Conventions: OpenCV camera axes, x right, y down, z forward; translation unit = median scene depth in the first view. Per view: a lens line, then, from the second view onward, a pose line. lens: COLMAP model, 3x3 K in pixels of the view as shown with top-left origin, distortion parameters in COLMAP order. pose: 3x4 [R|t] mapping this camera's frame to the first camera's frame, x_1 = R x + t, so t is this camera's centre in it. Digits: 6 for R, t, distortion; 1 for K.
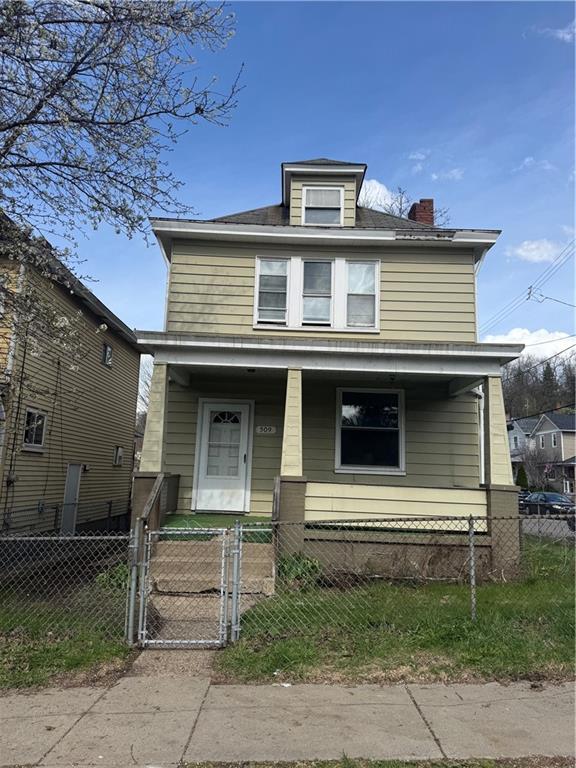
lens RADIAL K [[535.2, 0, 289.4], [0, 535.2, 382.0], [0, 0, 1]] dist [0.010555, -0.013186]
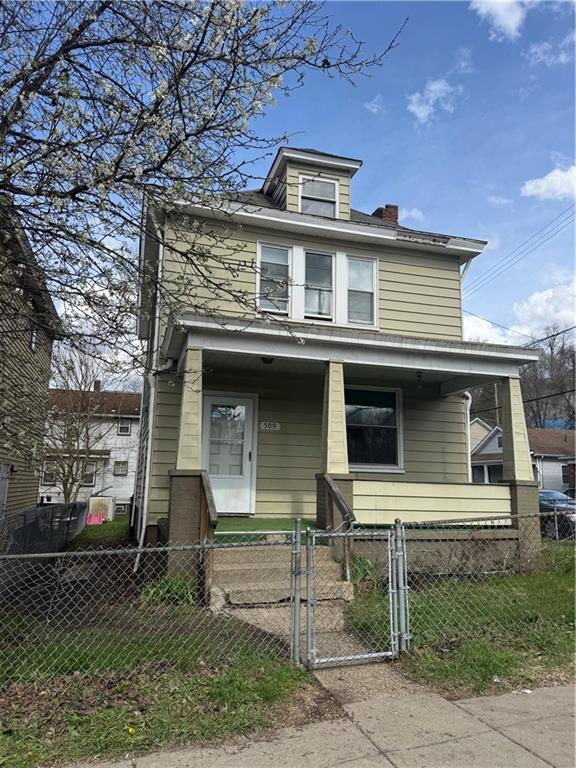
lens RADIAL K [[535.2, 0, 288.2], [0, 535.2, 386.1], [0, 0, 1]] dist [0.010555, -0.013186]
pose [[0.962583, 0.035633, 0.268634, -0.297940], [-0.036932, 0.999318, -0.000219, 0.020277], [-0.268458, -0.009710, 0.963242, 0.093053]]
